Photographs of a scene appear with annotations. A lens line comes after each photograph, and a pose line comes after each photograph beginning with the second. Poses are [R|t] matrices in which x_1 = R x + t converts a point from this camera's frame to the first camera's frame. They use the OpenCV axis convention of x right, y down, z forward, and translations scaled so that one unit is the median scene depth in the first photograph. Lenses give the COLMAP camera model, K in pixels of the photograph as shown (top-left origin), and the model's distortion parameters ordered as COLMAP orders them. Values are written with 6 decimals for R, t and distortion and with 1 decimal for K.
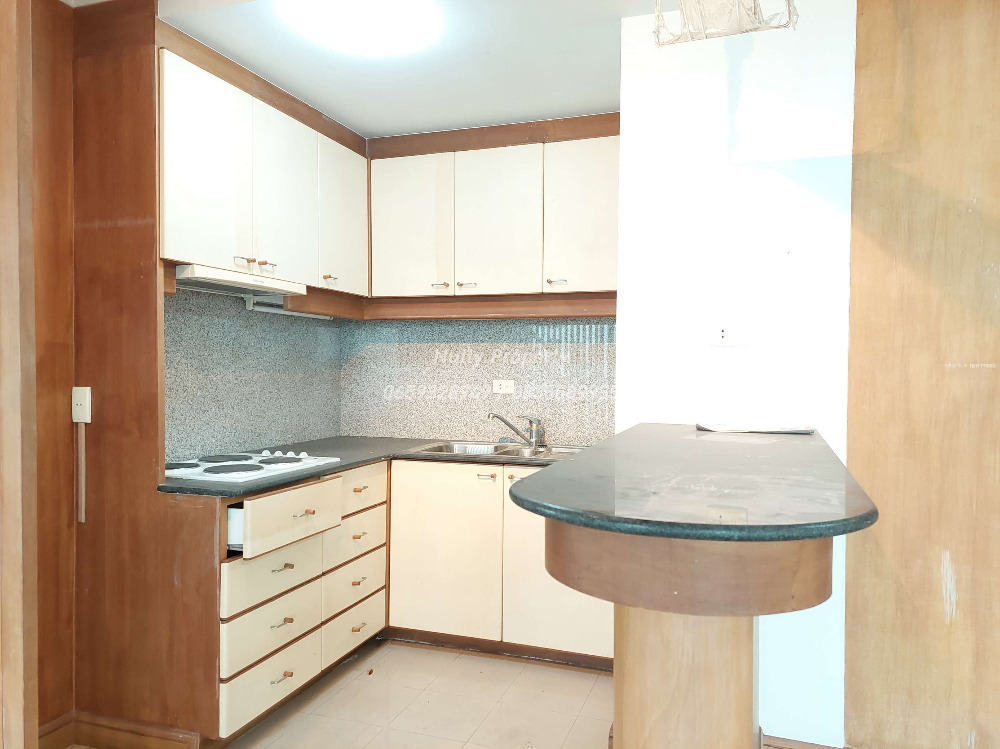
lens RADIAL K [[721.7, 0, 505.3], [0, 721.7, 374.0], [0, 0, 1]] dist [0.049047, -0.033197]
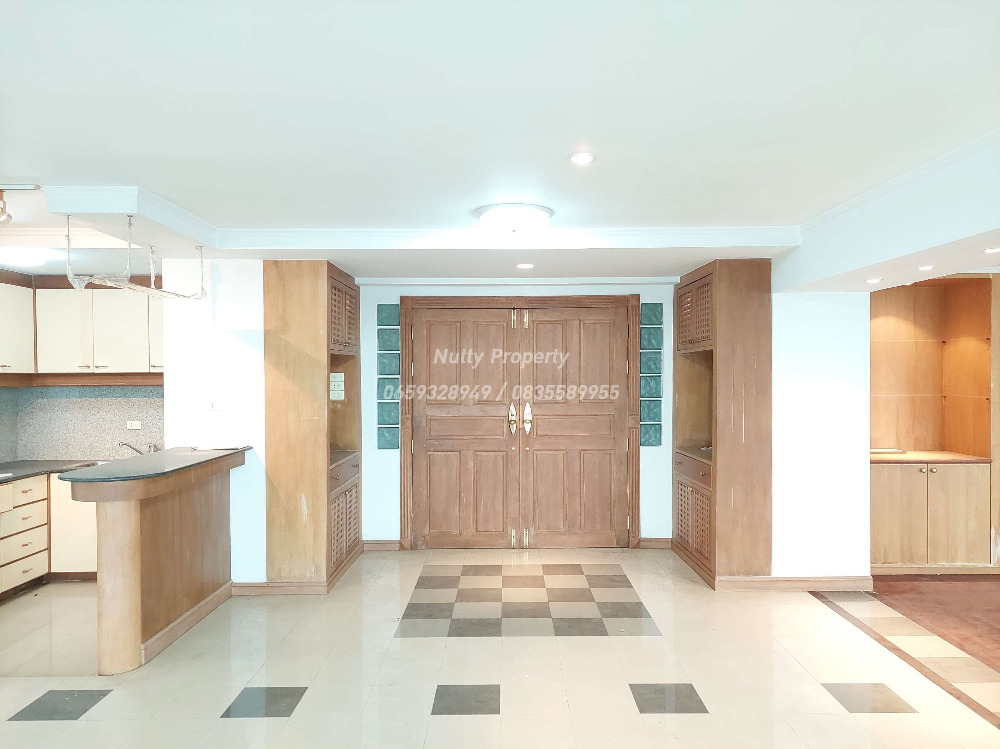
lens RADIAL K [[721.7, 0, 504.1], [0, 721.7, 378.8], [0, 0, 1]] dist [0.049047, -0.033197]
pose [[0.942740, -0.015803, 0.333154, 0.297275], [0.016829, 0.999858, -0.000194, -0.090188], [-0.333103, 0.005789, 0.942873, -1.040446]]
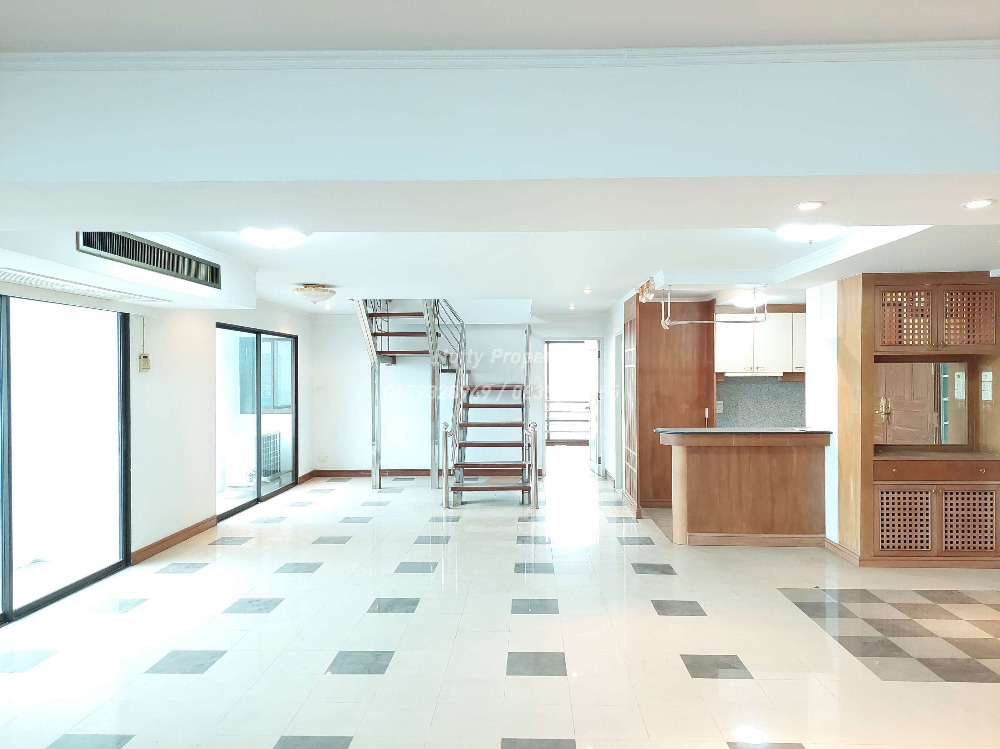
lens RADIAL K [[721.7, 0, 505.5], [0, 721.7, 372.0], [0, 0, 1]] dist [0.049047, -0.033197]
pose [[0.301757, -0.012145, -0.953307, 1.987387], [0.000997, 0.999922, -0.012424, -0.090707], [0.953384, 0.002799, 0.301746, -0.790209]]
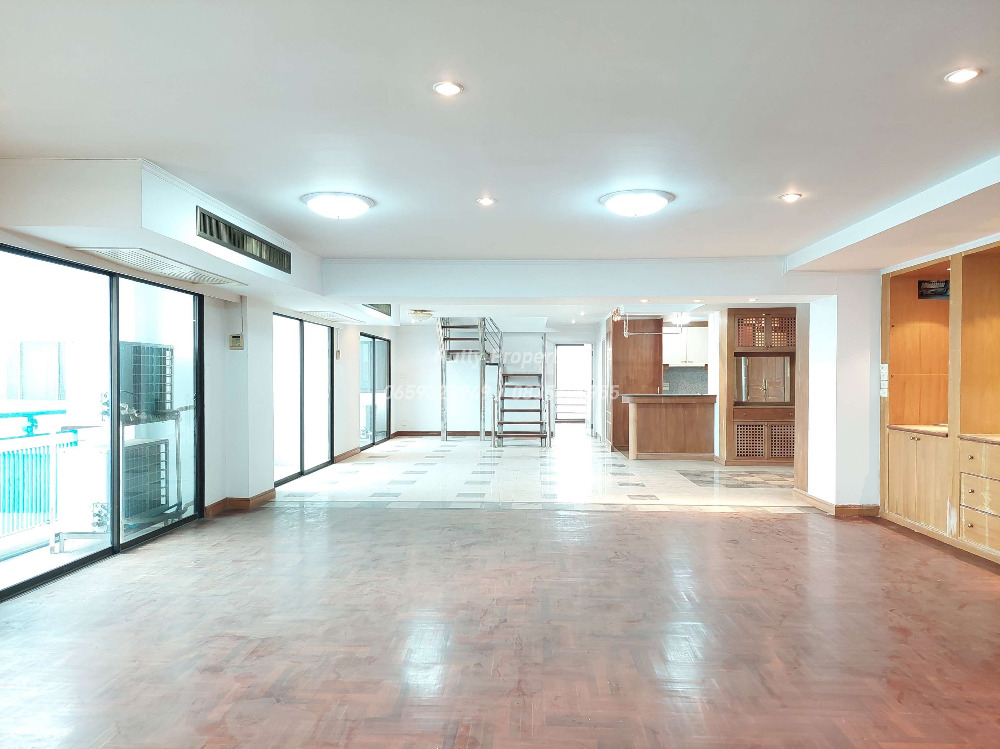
lens RADIAL K [[721.7, 0, 500.9], [0, 721.7, 384.3], [0, 0, 1]] dist [0.049047, -0.033197]
pose [[0.290146, 0.000336, -0.956982, 3.498262], [-0.004209, 0.999991, -0.000925, 0.005901], [0.956973, 0.004296, 0.290145, -1.403420]]
